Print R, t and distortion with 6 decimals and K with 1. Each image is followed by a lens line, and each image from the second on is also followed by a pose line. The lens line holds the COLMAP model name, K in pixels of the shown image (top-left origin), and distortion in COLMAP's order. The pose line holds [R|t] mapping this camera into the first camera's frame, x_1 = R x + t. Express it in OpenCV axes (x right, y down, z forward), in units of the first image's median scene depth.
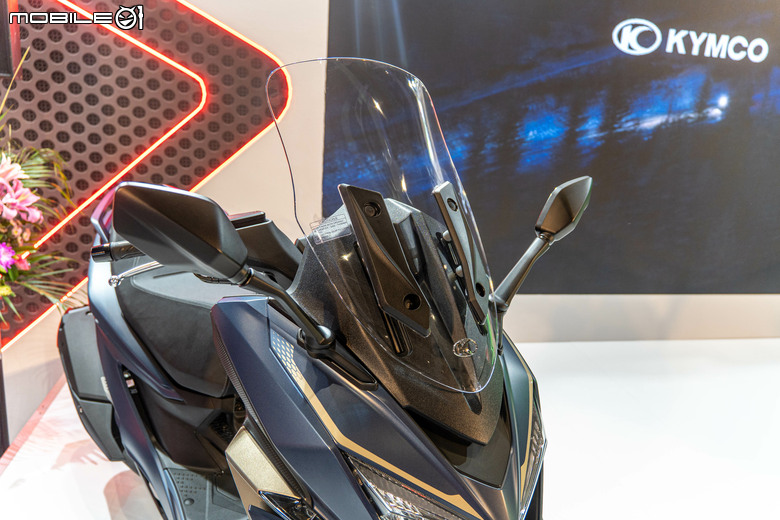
lens RADIAL K [[605.3, 0, 390.8], [0, 605.3, 277.4], [0, 0, 1]] dist [0.058156, -0.092672]
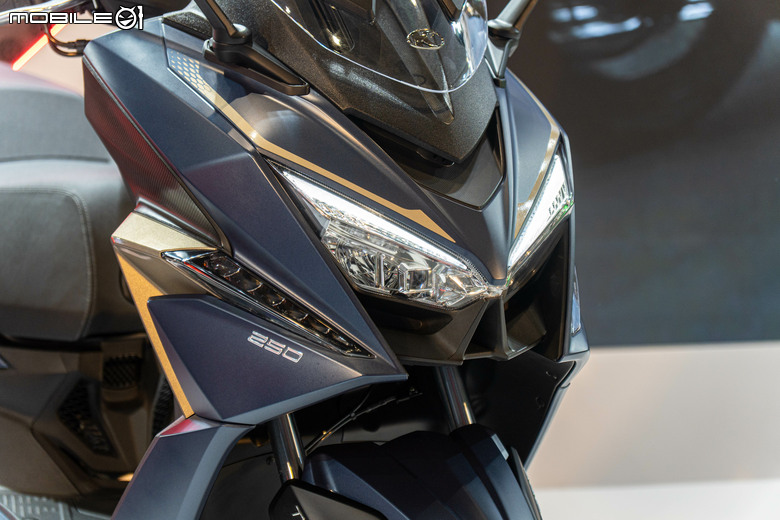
lens RADIAL K [[2320.4, 0, 390.0], [0, 2320.4, 260.0], [0, 0, 1]] dist [-0.036658, -0.619351]
pose [[0.994342, -0.071075, -0.078938, 0.282972], [0.055621, 0.981515, -0.183125, 0.894978], [0.090495, 0.177698, 0.979915, -1.741914]]
